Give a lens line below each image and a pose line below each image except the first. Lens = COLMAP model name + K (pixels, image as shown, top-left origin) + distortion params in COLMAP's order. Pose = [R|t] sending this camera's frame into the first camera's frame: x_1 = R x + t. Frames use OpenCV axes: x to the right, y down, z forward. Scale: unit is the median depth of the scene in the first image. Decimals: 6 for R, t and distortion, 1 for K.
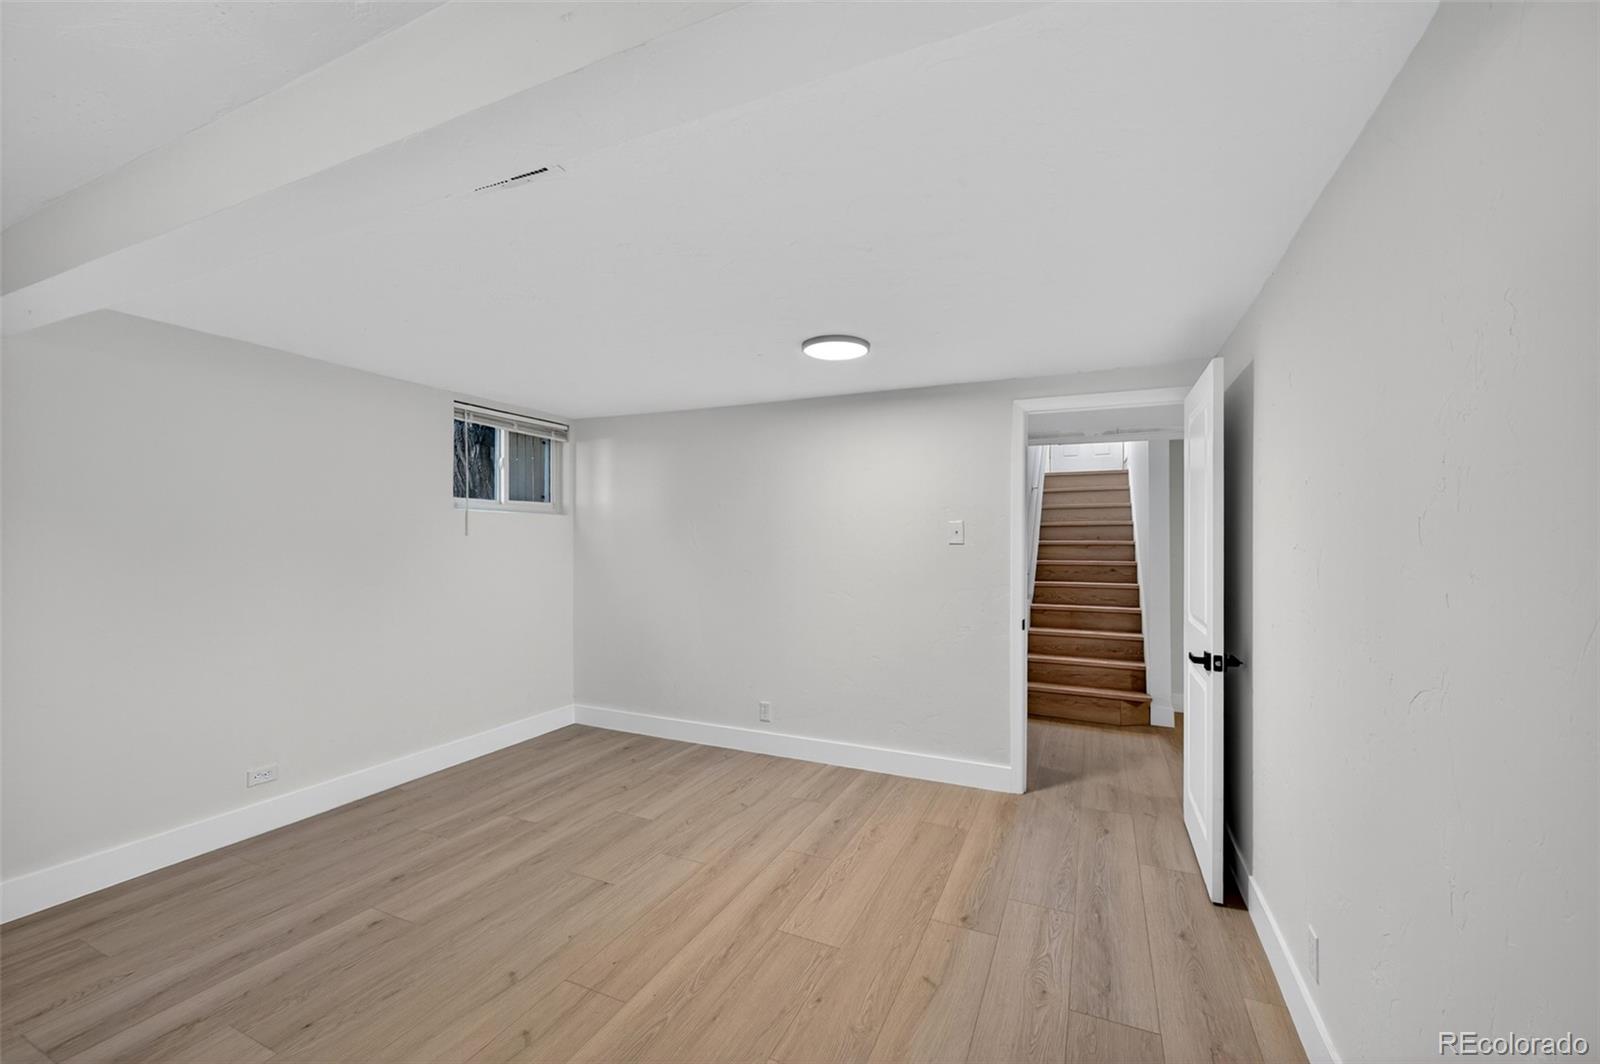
lens RADIAL K [[634.4, 0, 805.2], [0, 634.4, 535.9], [0, 0, 1]] dist [-0.003760, -0.000360]
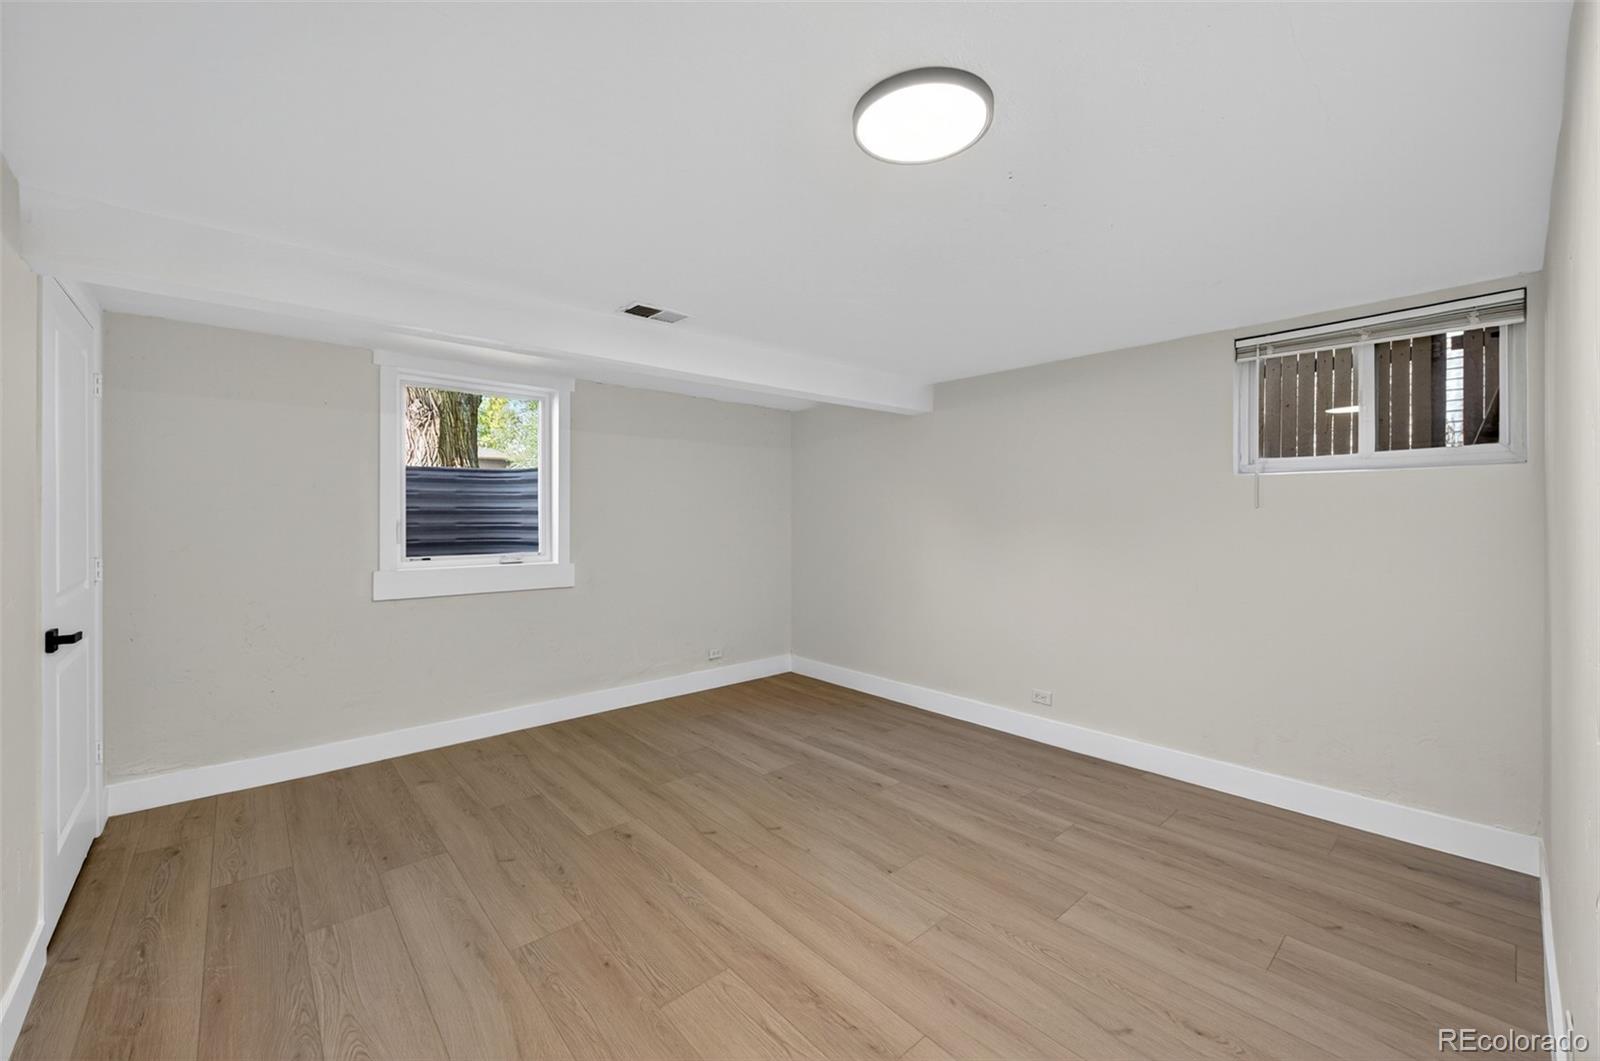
lens RADIAL K [[634.4, 0, 805.3], [0, 634.4, 524.6], [0, 0, 1]] dist [-0.003760, -0.000360]
pose [[-0.403205, 0.007969, -0.915075, 0.500320], [0.008192, 0.999953, 0.005099, 0.013650], [0.915073, -0.005440, -0.403252, 1.041433]]
